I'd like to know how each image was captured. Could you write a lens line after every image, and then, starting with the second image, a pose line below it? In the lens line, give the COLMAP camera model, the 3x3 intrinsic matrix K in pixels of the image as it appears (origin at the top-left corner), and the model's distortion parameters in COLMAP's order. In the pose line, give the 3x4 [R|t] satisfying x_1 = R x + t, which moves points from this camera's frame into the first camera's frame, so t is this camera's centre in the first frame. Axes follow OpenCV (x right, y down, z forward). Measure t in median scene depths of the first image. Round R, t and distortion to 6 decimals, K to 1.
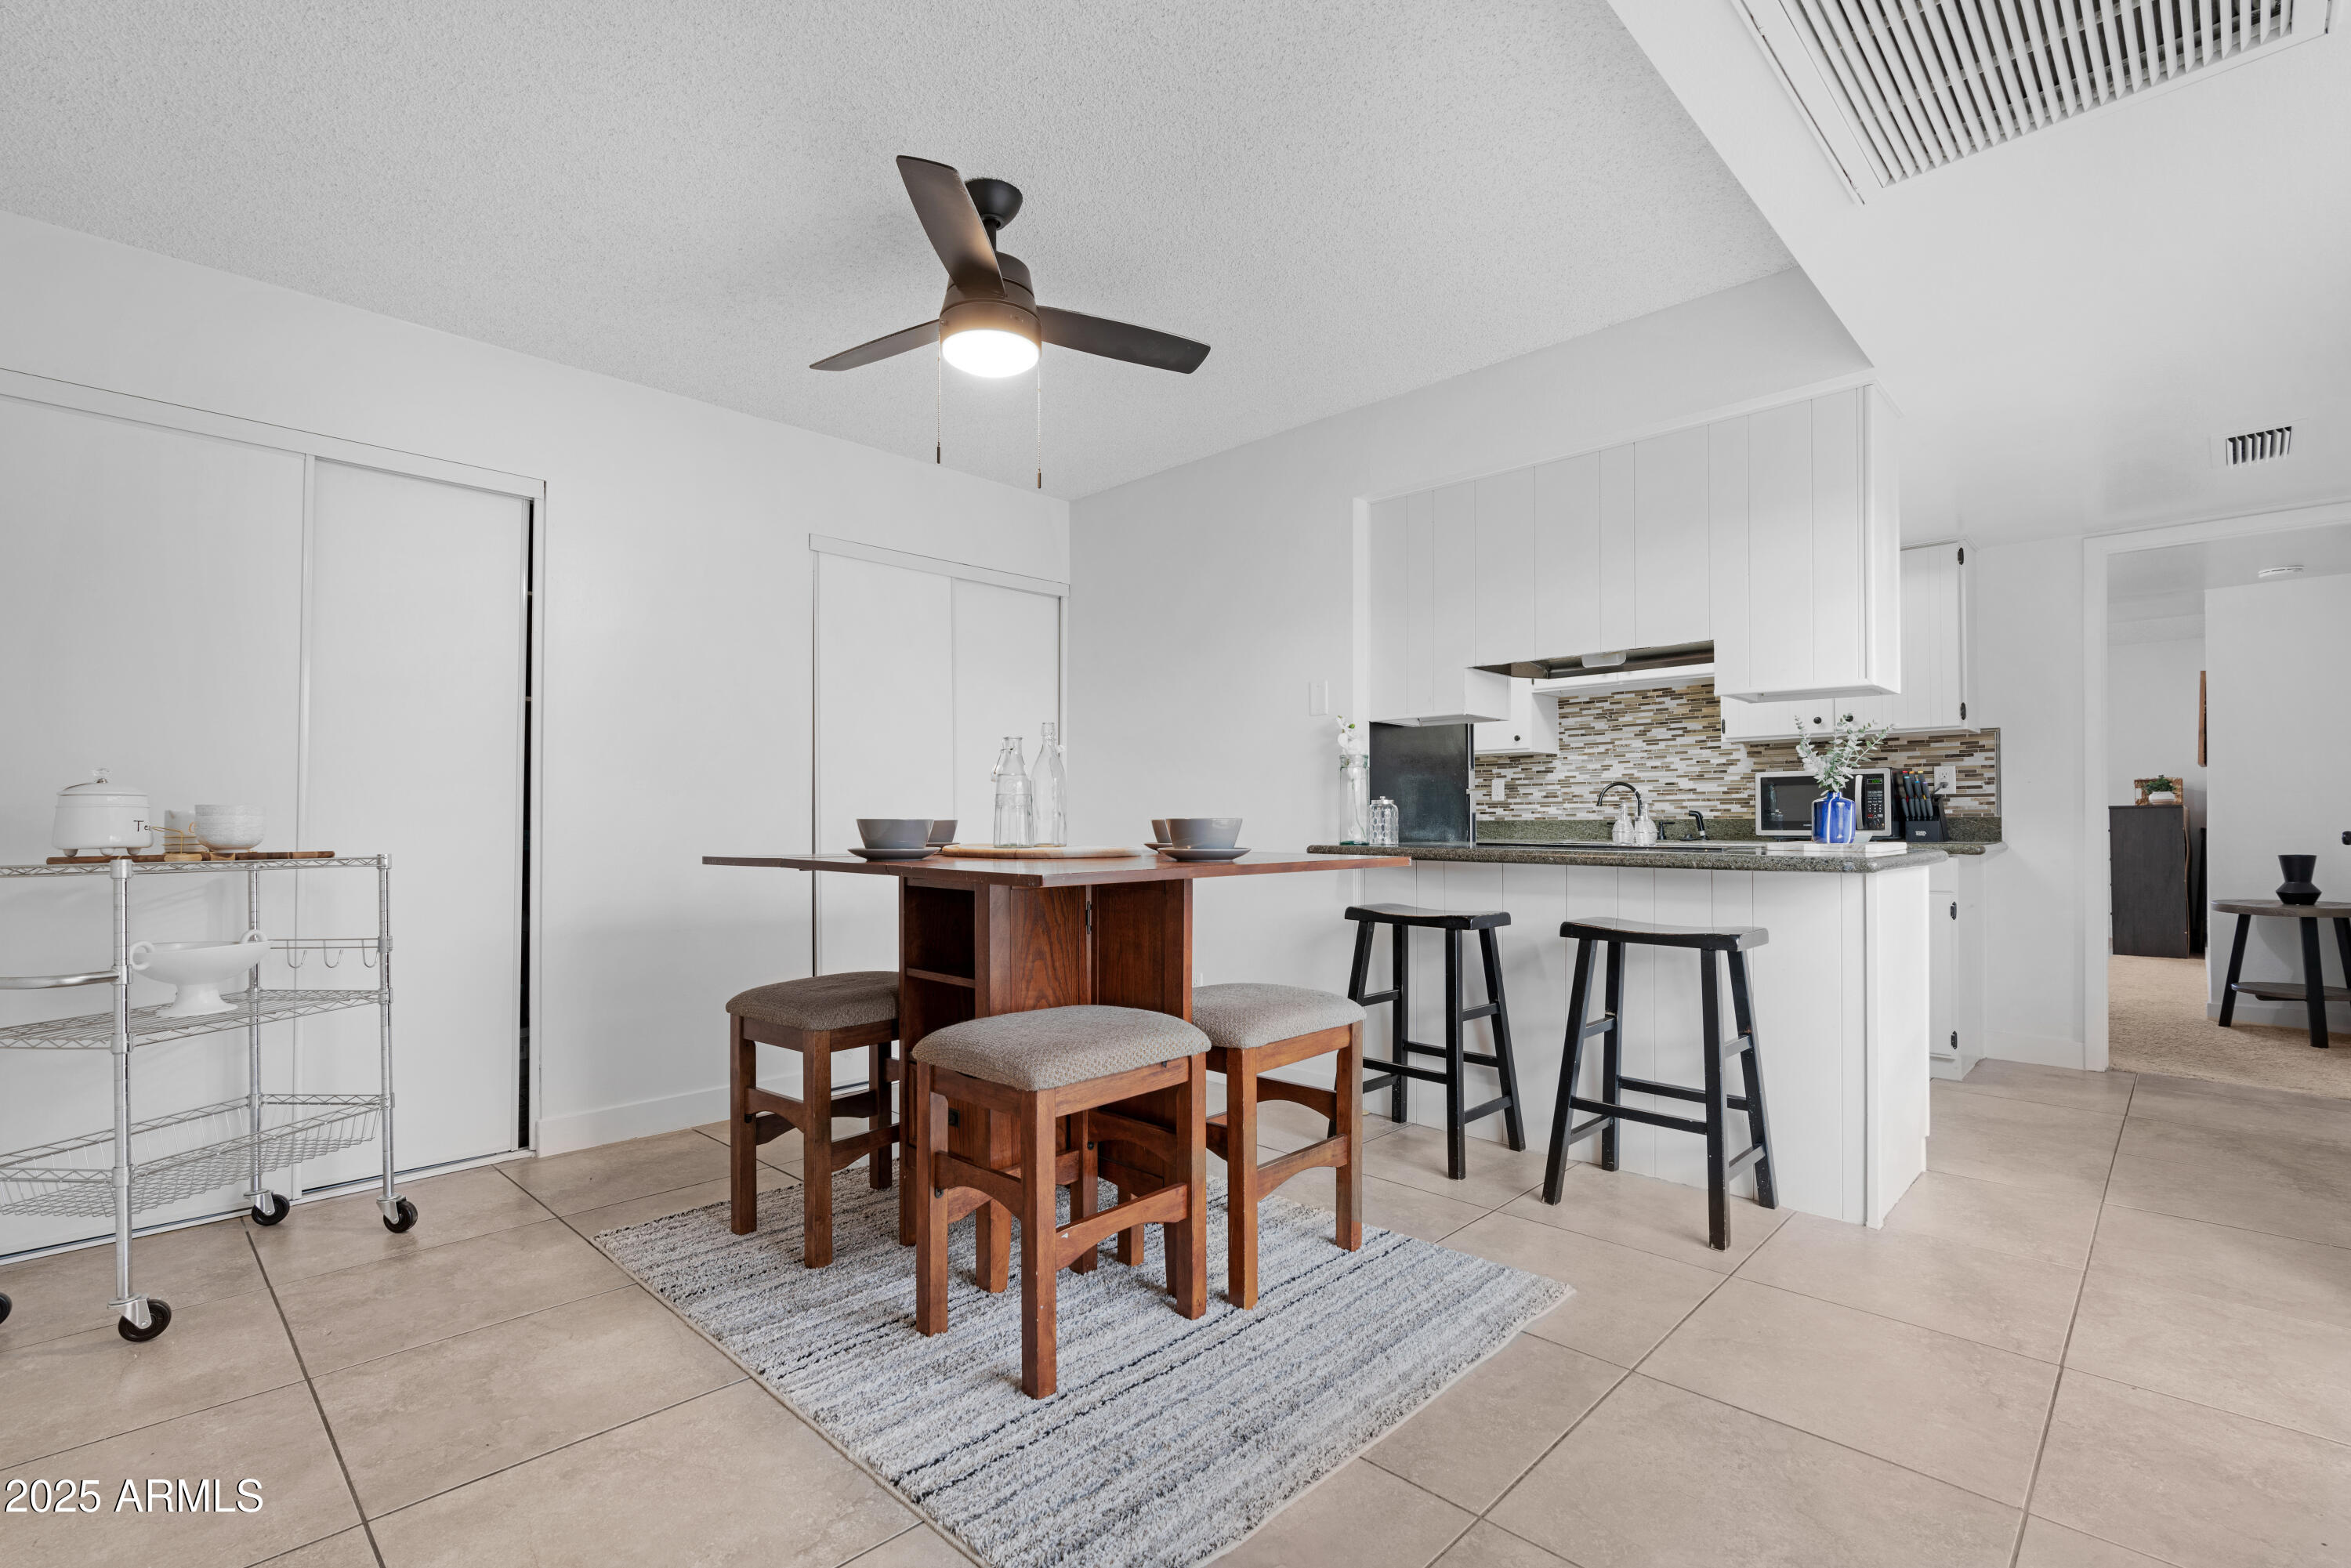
lens RADIAL K [[1049.6, 0, 1173.3], [0, 1049.6, 824.0], [0, 0, 1]] dist [0.000902, 0.000145]
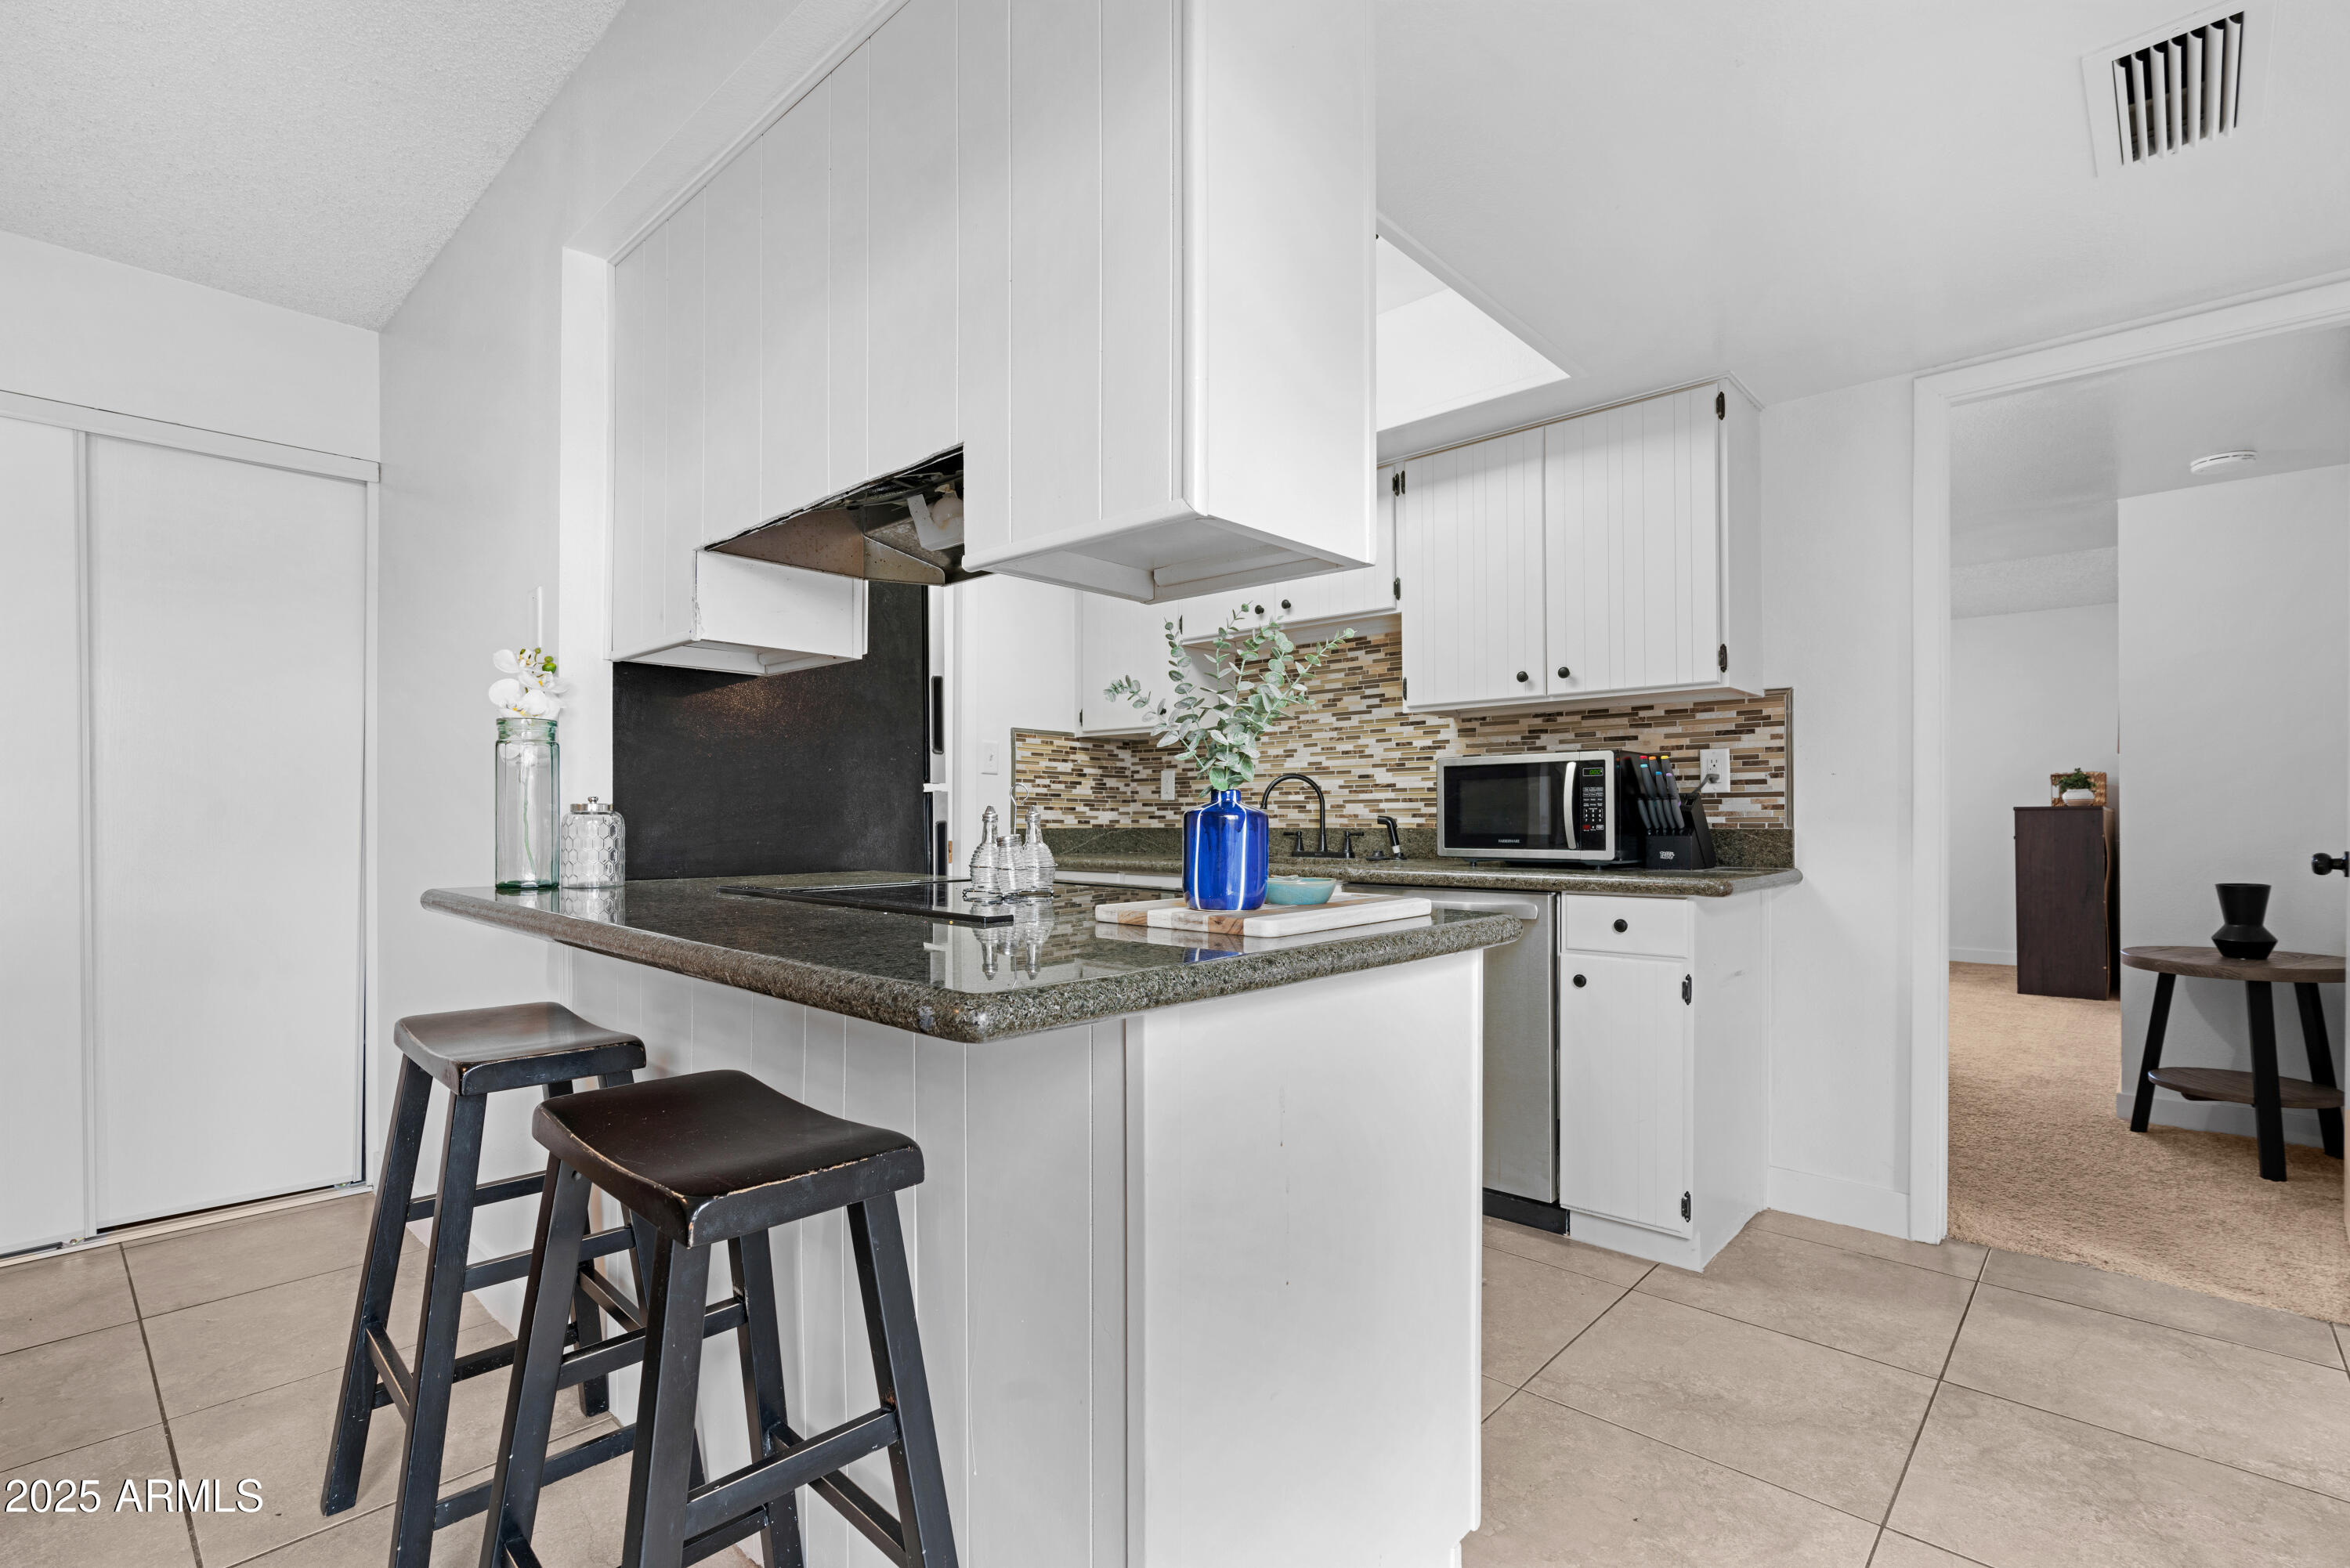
lens RADIAL K [[1066.7, 0, 1174.0], [0, 1066.7, 827.5], [0, 0, 1]] dist [-0.001293, 0.000473]
pose [[0.999422, 0.000747, 0.033974, 0.353661], [-0.000990, 0.999974, 0.007124, -0.010596], [-0.033968, -0.007153, 0.999397, 0.333261]]
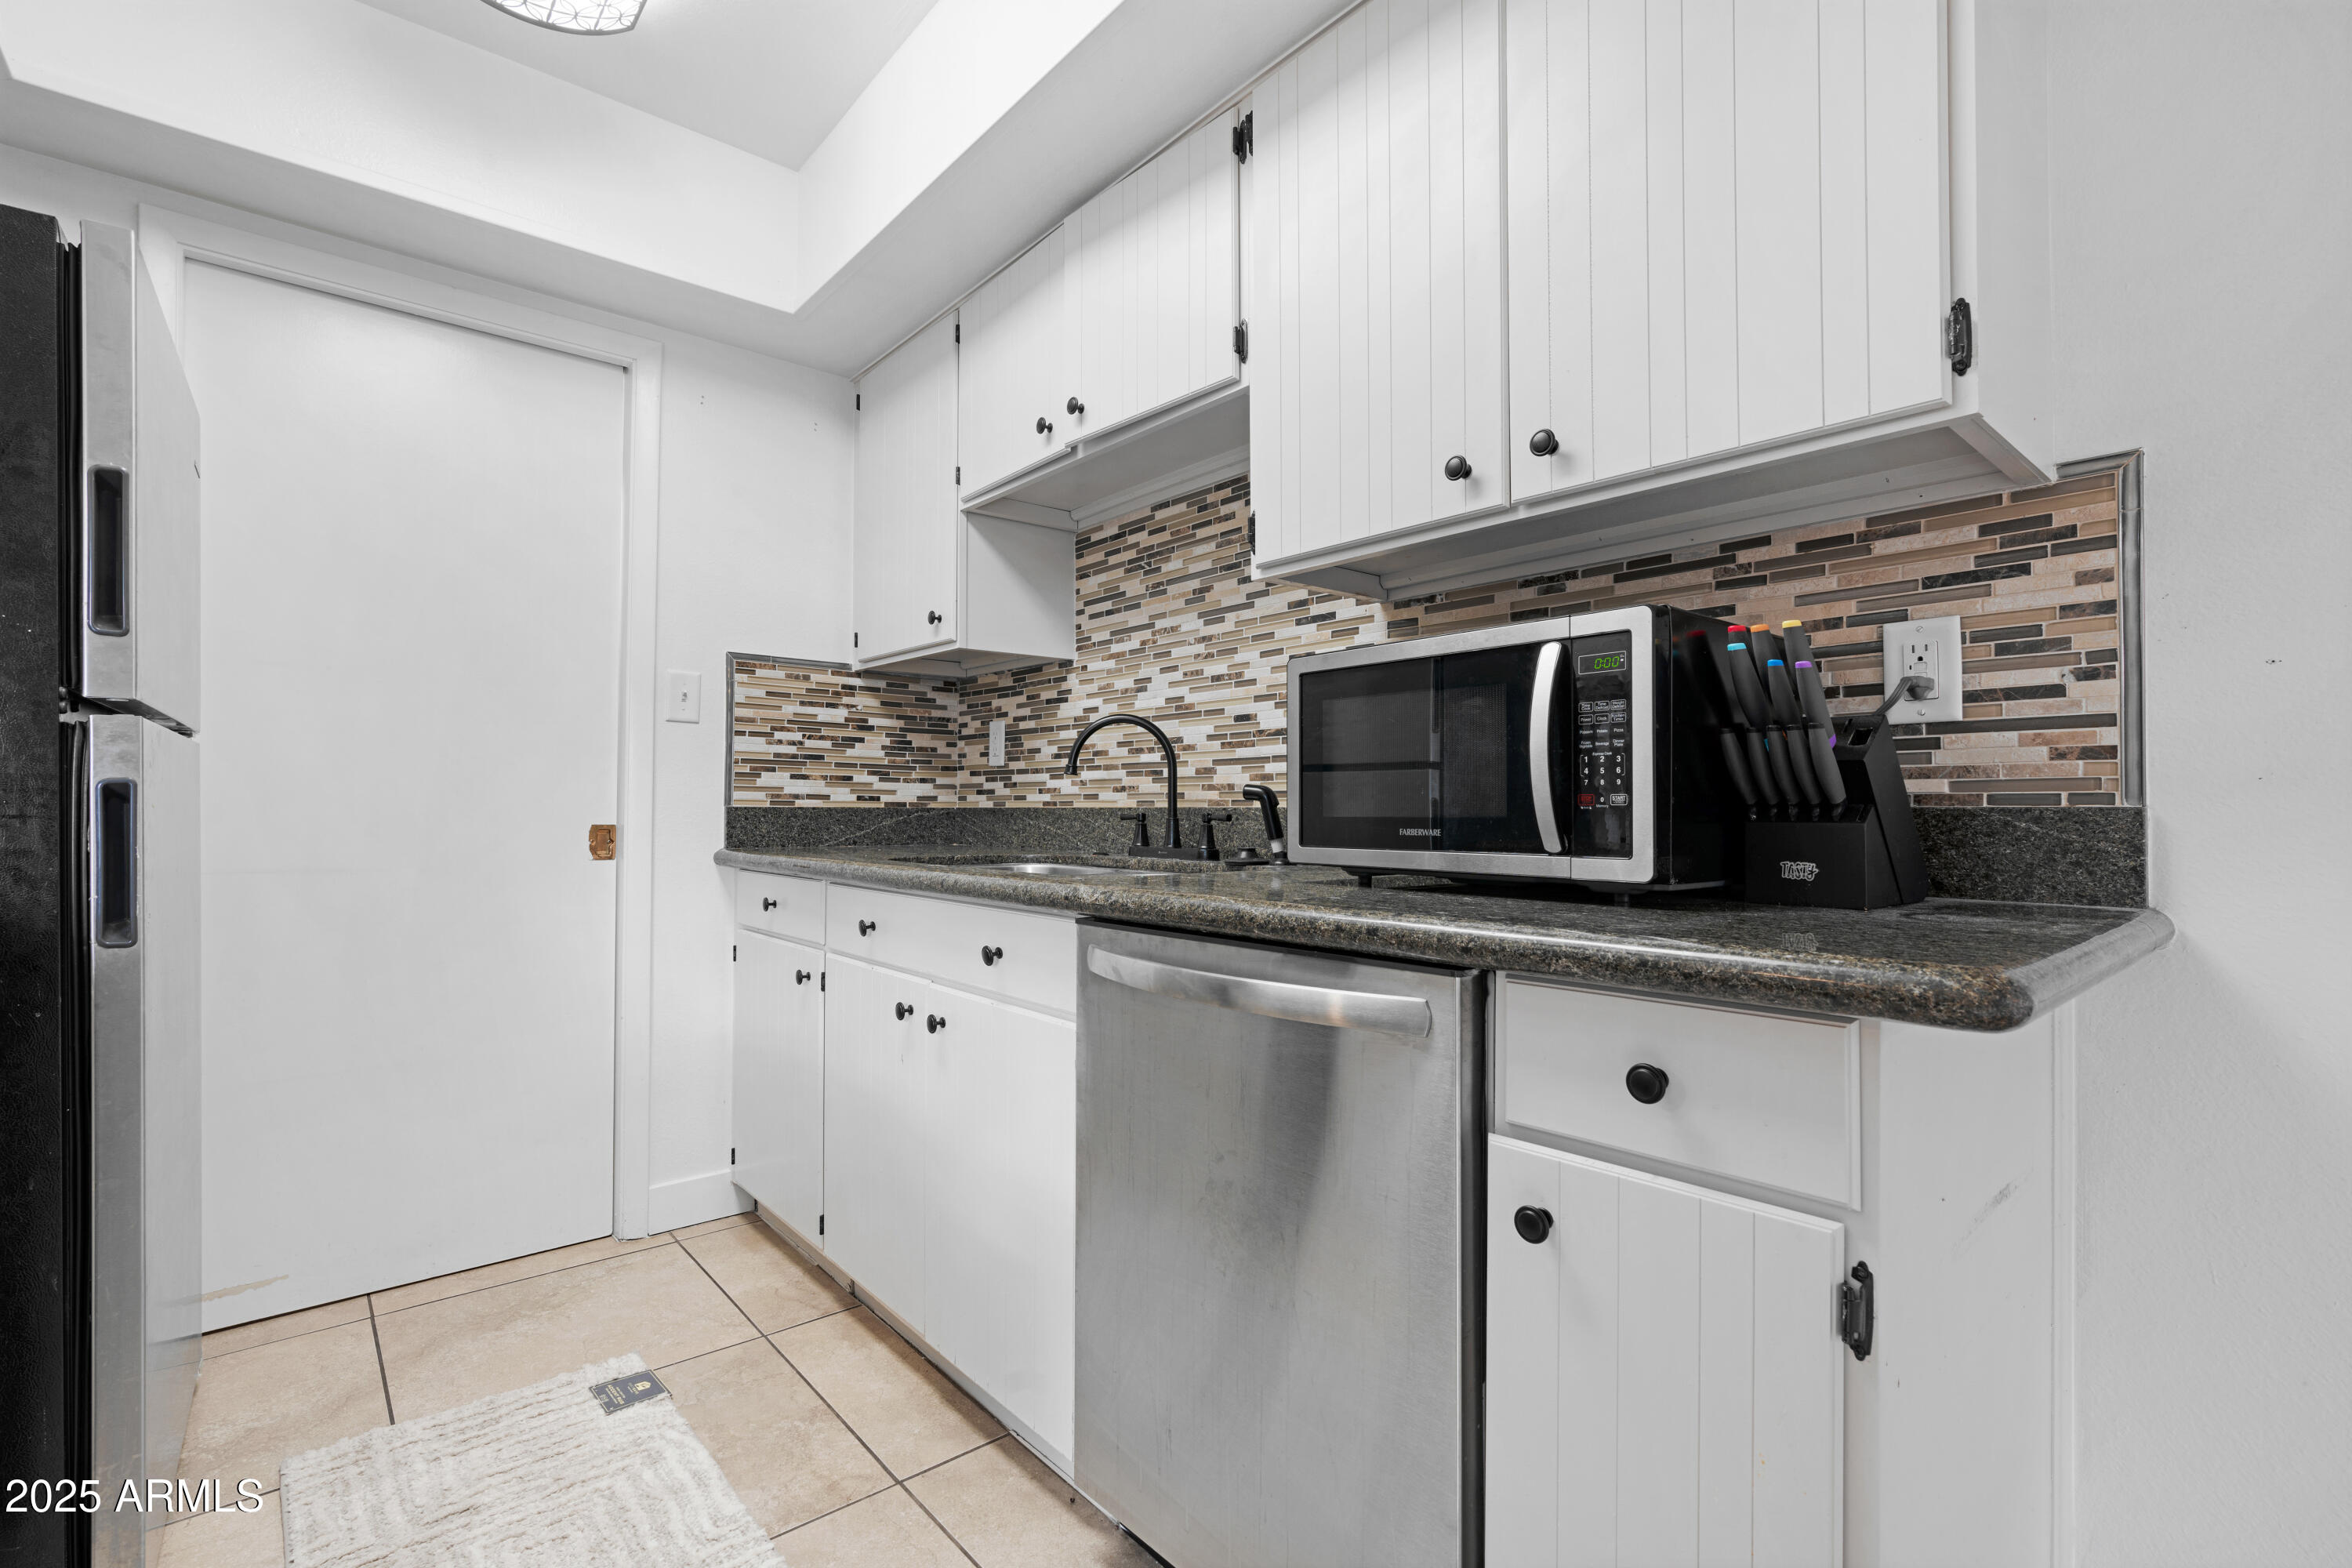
lens RADIAL K [[1056.8, 0, 1147.8], [0, 1056.8, 802.3], [0, 0, 1]] dist [-0.001369, 0.000264]
pose [[0.995049, 0.005174, -0.099255, 0.519375], [-0.005657, 0.999973, -0.004589, -0.004914], [0.099229, 0.005128, 0.995051, 0.653711]]
